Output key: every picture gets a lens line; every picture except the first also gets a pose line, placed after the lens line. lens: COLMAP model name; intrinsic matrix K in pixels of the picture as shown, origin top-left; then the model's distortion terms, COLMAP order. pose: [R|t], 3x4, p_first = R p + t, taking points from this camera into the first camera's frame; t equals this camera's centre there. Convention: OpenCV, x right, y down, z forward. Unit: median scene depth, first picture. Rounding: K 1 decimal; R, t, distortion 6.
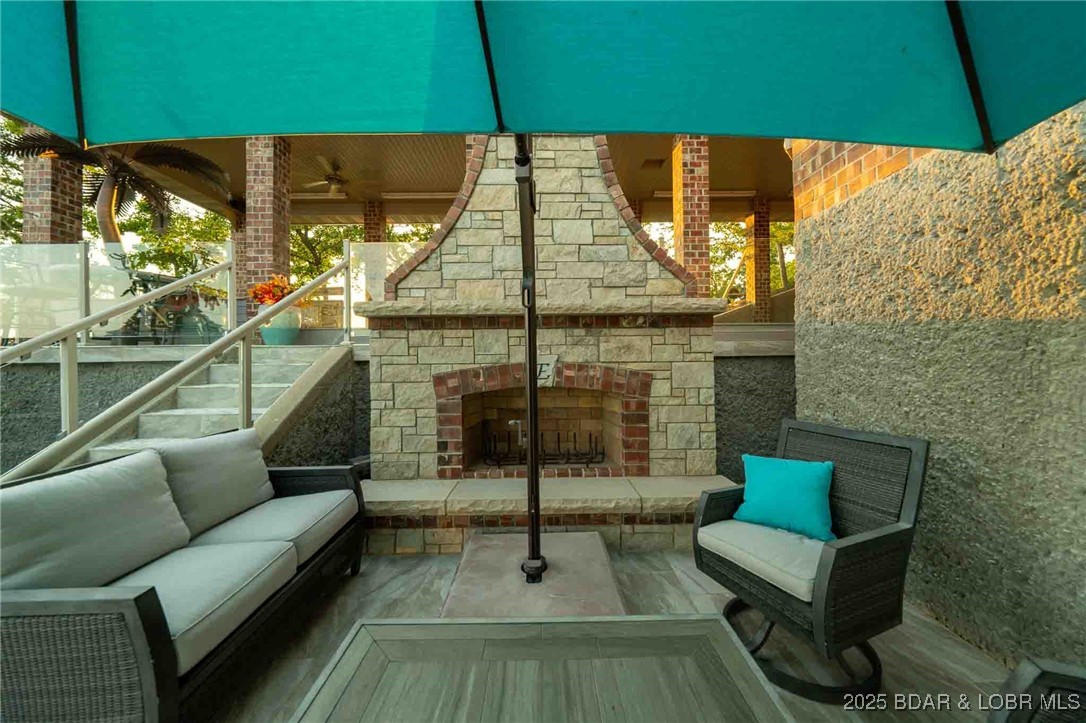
lens RADIAL K [[378.1, 0, 540.5], [0, 378.1, 360.0], [0, 0, 1]] dist [-0.002034, 0.000178]
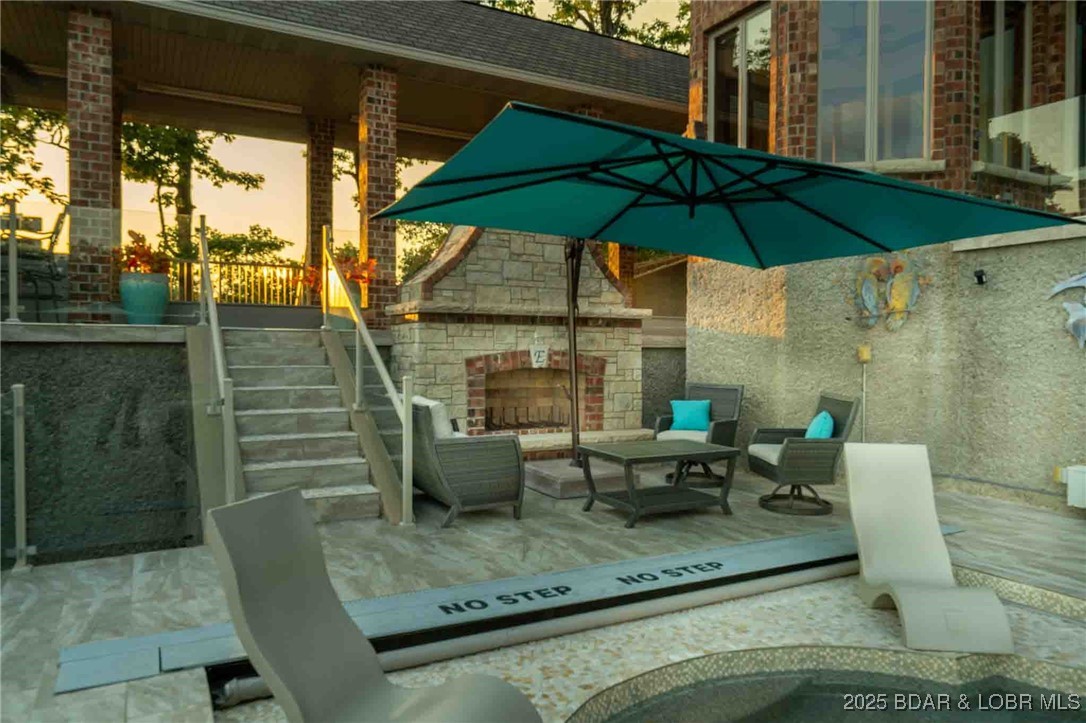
lens RADIAL K [[734.9, 0, 544.4], [0, 734.9, 360.9], [0, 0, 1]] dist [0.011065, 0.001509]
pose [[0.883909, 0.008445, 0.467582, -1.219767], [-0.017073, 0.999753, 0.014218, 0.007534], [-0.467347, -0.020550, 0.883835, -1.359987]]
